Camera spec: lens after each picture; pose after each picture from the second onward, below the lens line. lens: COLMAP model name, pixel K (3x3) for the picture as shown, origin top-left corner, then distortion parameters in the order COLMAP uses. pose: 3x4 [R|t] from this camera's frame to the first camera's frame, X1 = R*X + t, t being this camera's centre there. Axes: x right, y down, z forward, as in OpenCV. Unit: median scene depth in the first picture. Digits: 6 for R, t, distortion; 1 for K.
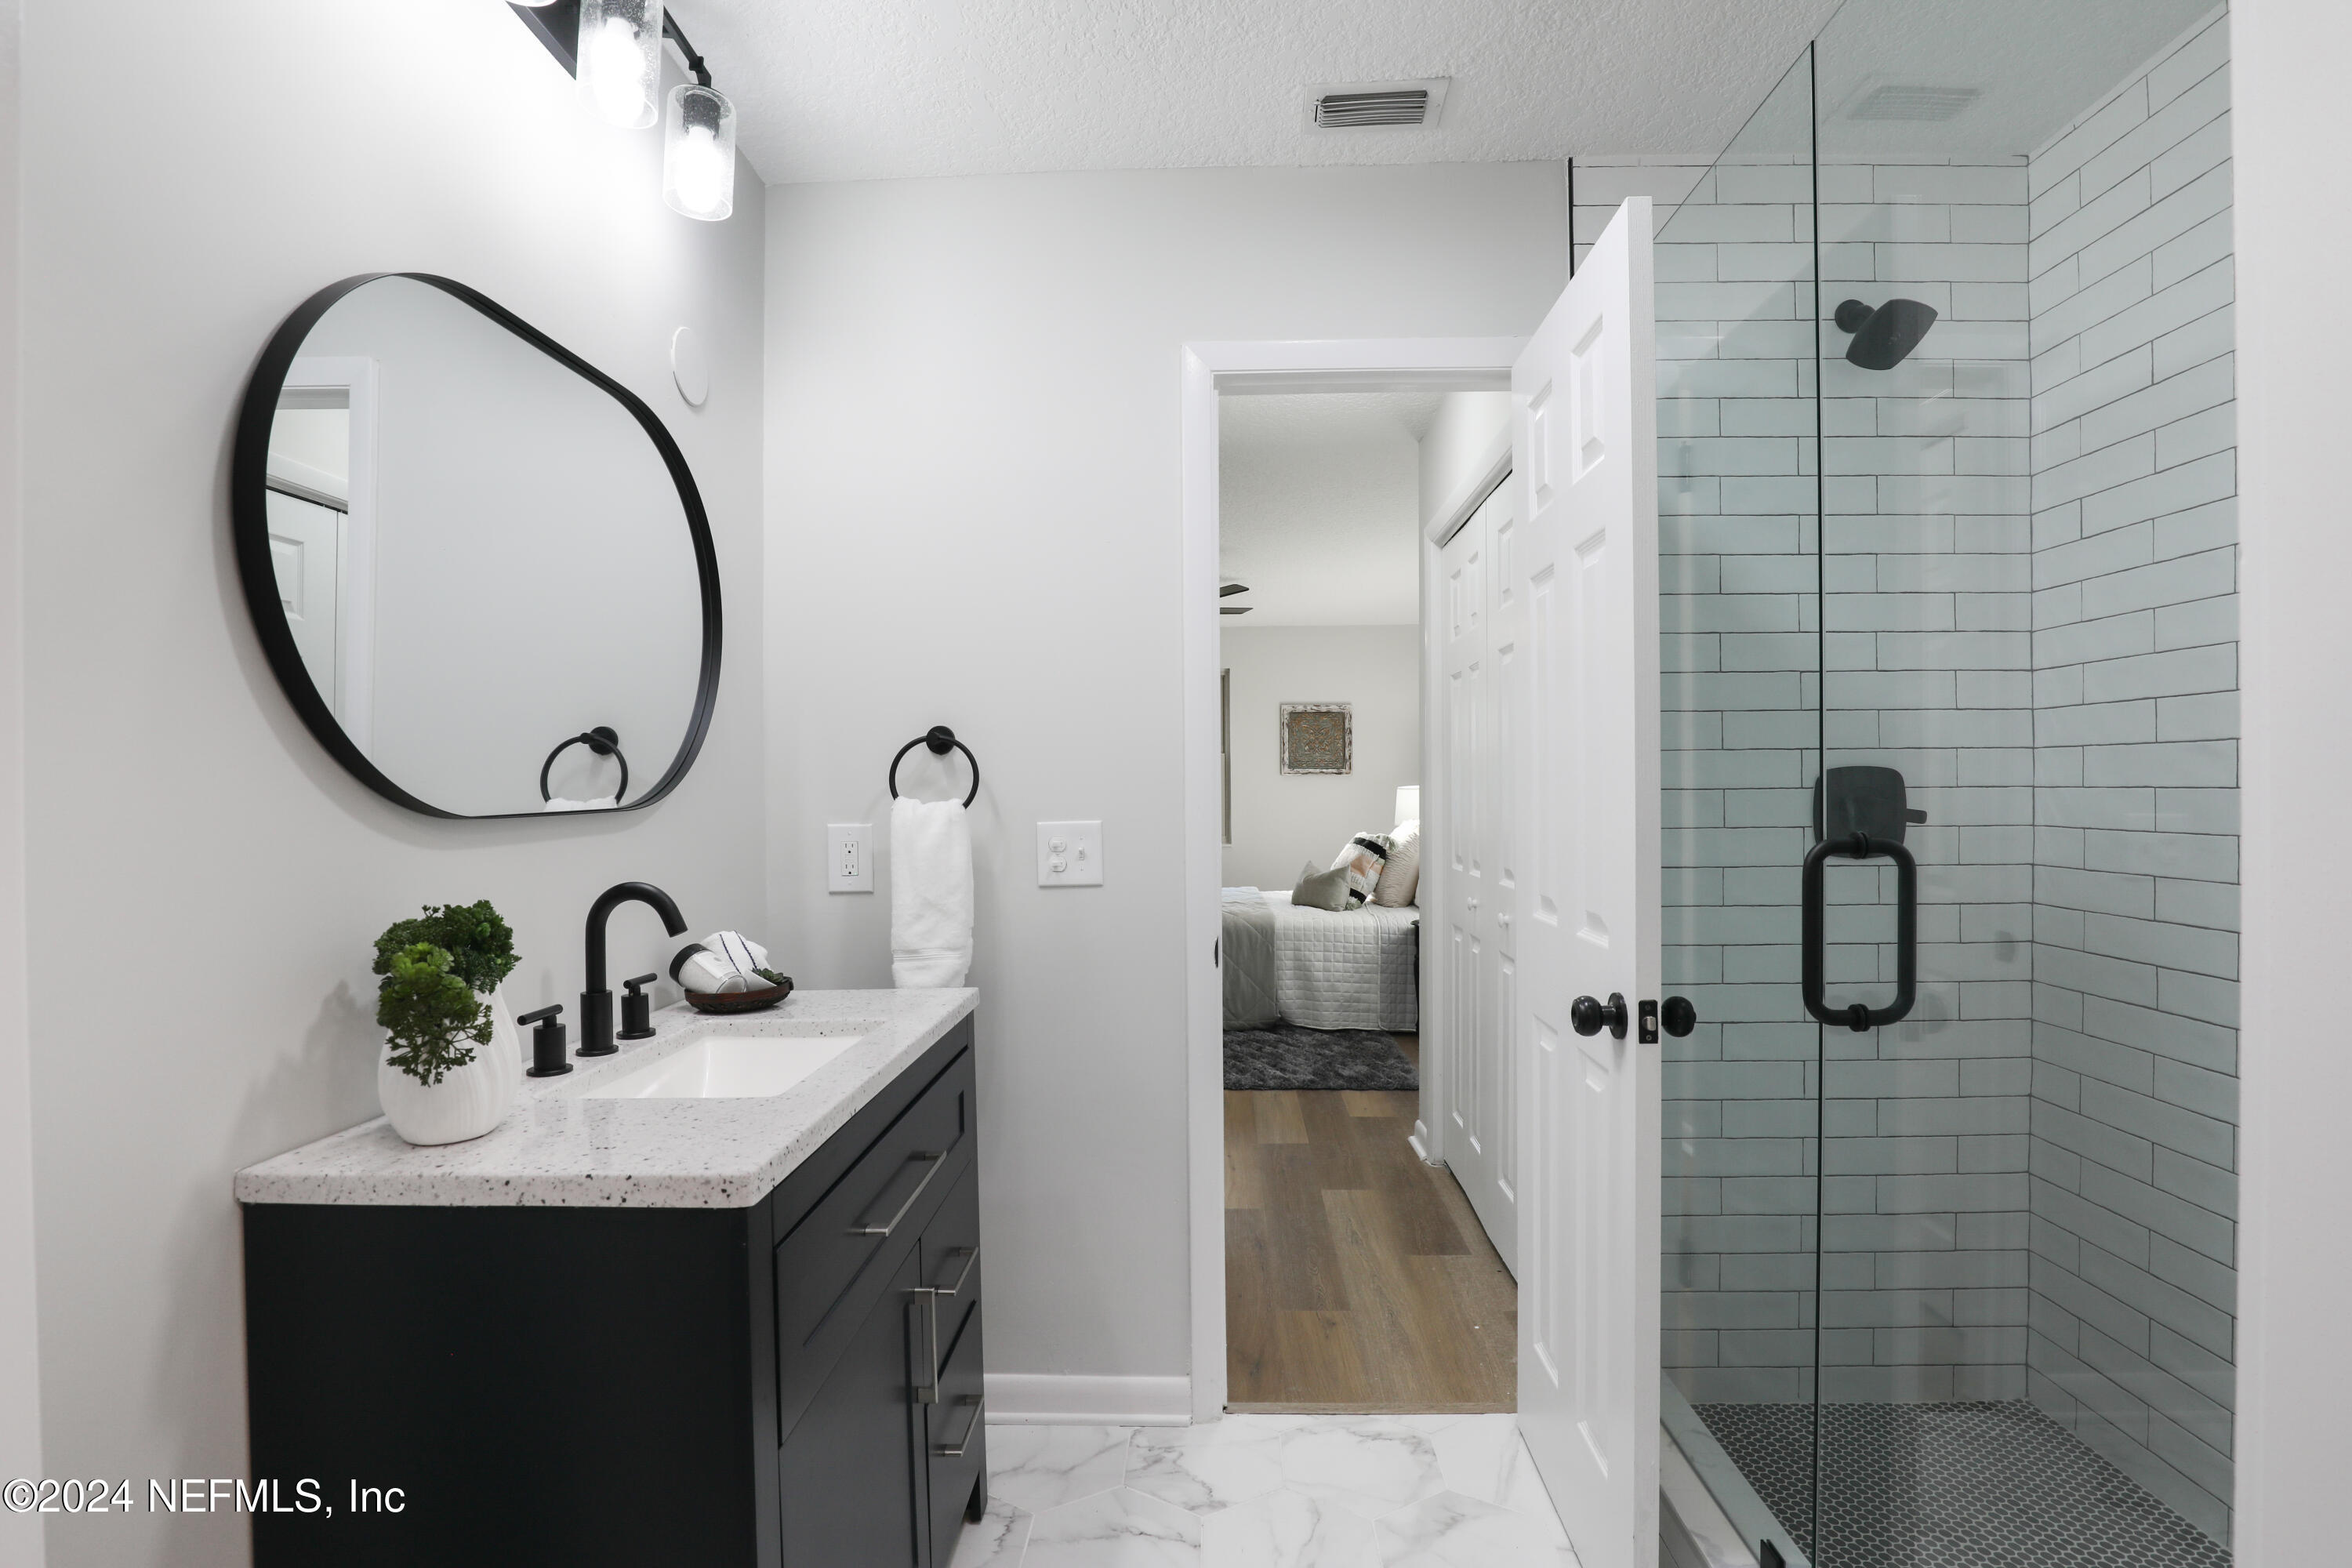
lens RADIAL K [[1078.9, 0, 1187.2], [0, 1078.9, 793.9], [0, 0, 1]] dist [-0.035310, 0.006787]
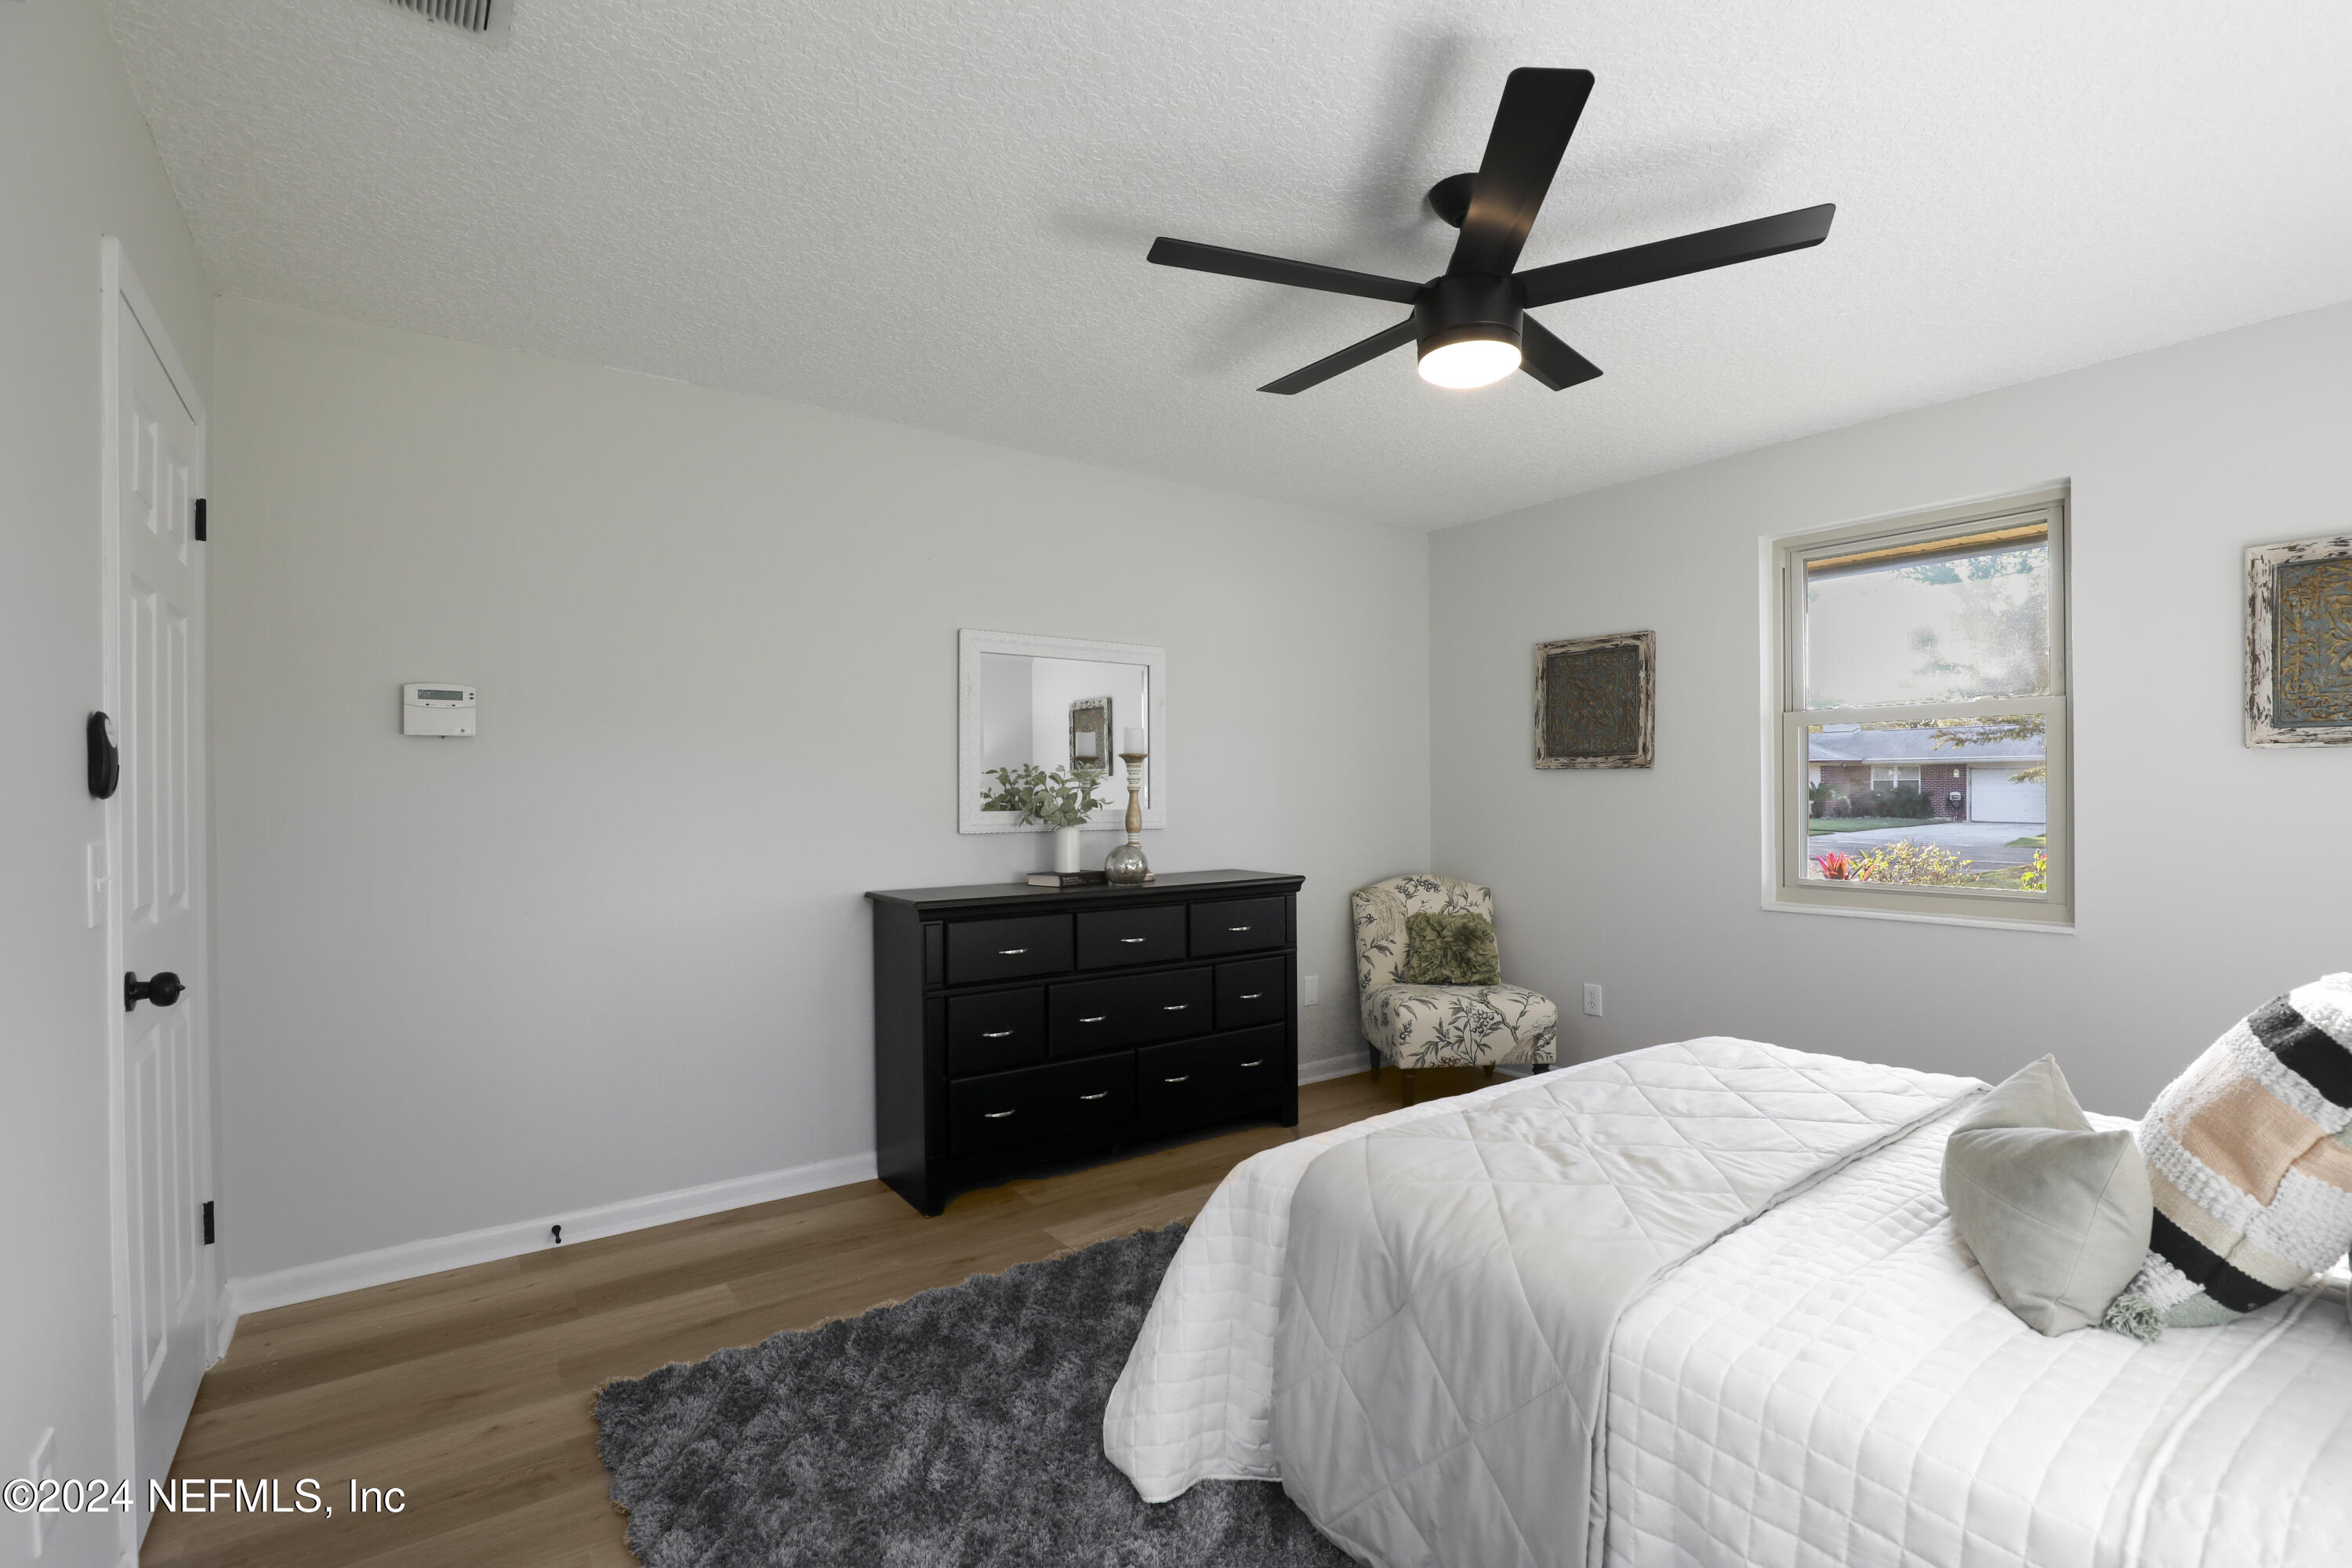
lens RADIAL K [[1078.9, 0, 1187.2], [0, 1078.9, 793.9], [0, 0, 1]] dist [-0.035310, 0.006787]
pose [[0.611003, 0.006250, -0.791604, 0.198501], [-0.001351, 0.999976, 0.006853, -0.005613], [0.791627, -0.003117, 0.610997, 0.699069]]
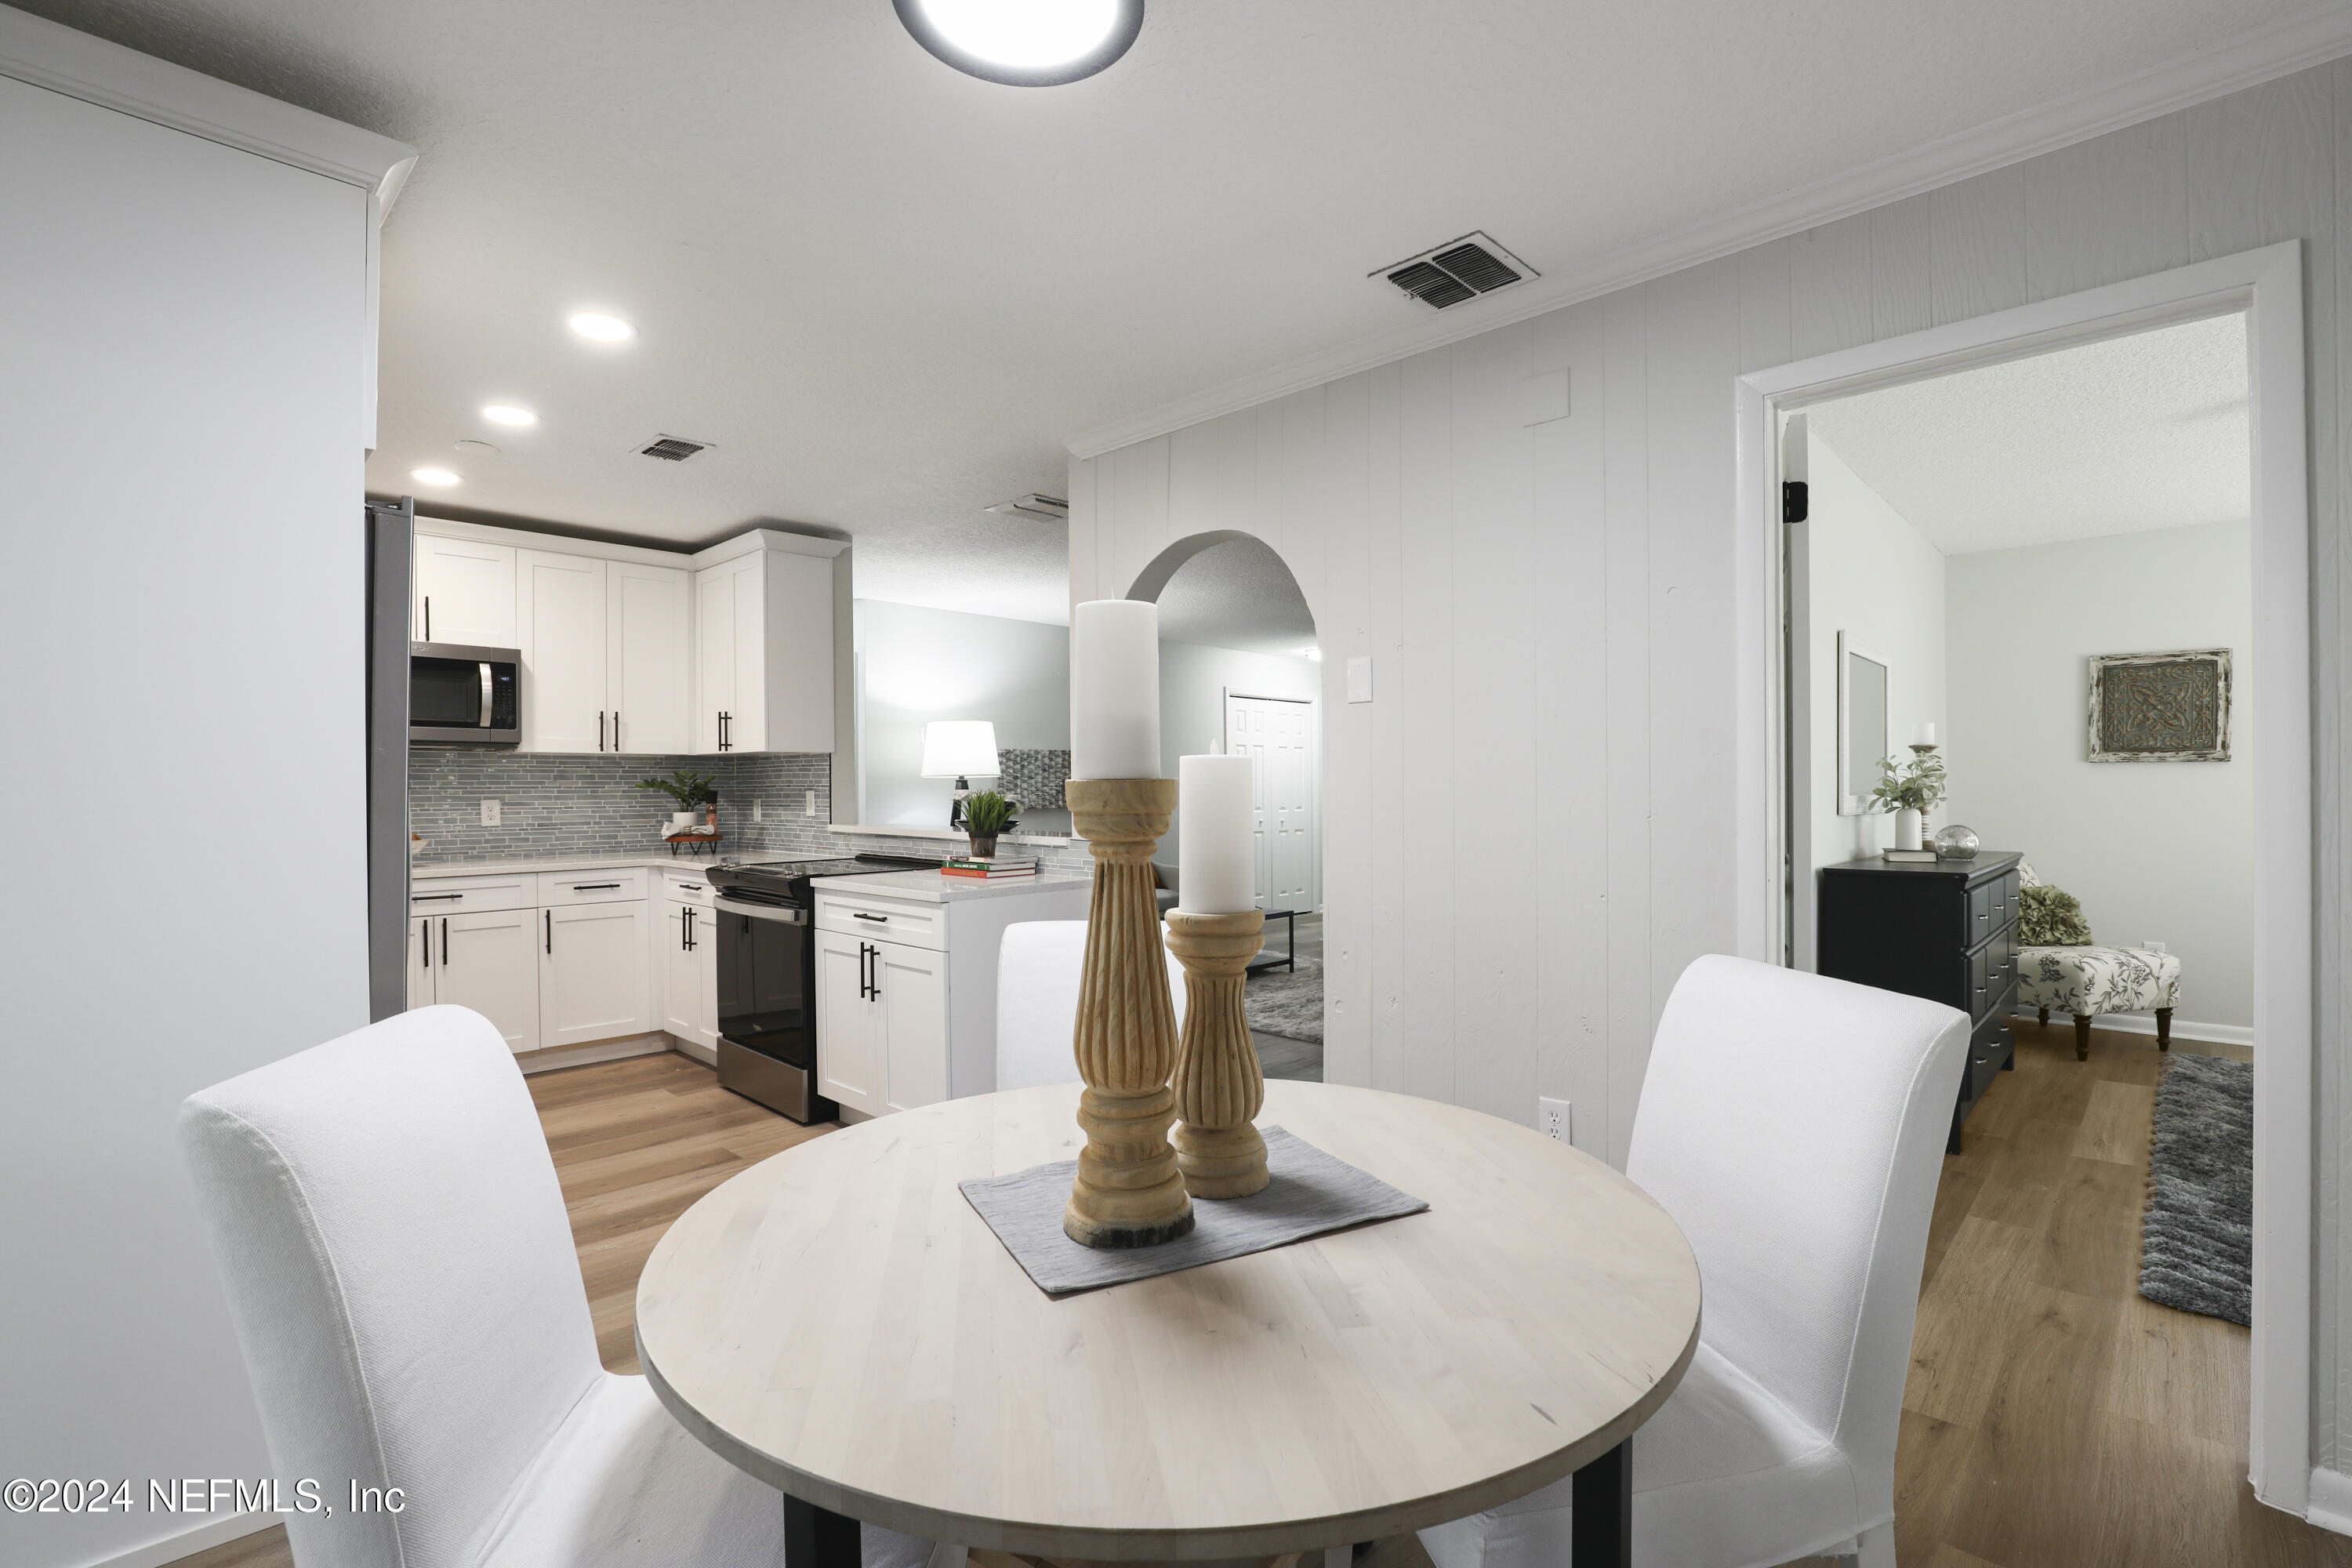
lens RADIAL K [[1078.9, 0, 1187.2], [0, 1078.9, 793.9], [0, 0, 1]] dist [-0.035310, 0.006787]
pose [[0.742516, 0.006158, -0.669800, -0.224996], [-0.003467, 0.999980, 0.005351, 0.006032], [0.669820, -0.001651, 0.742522, 0.197784]]
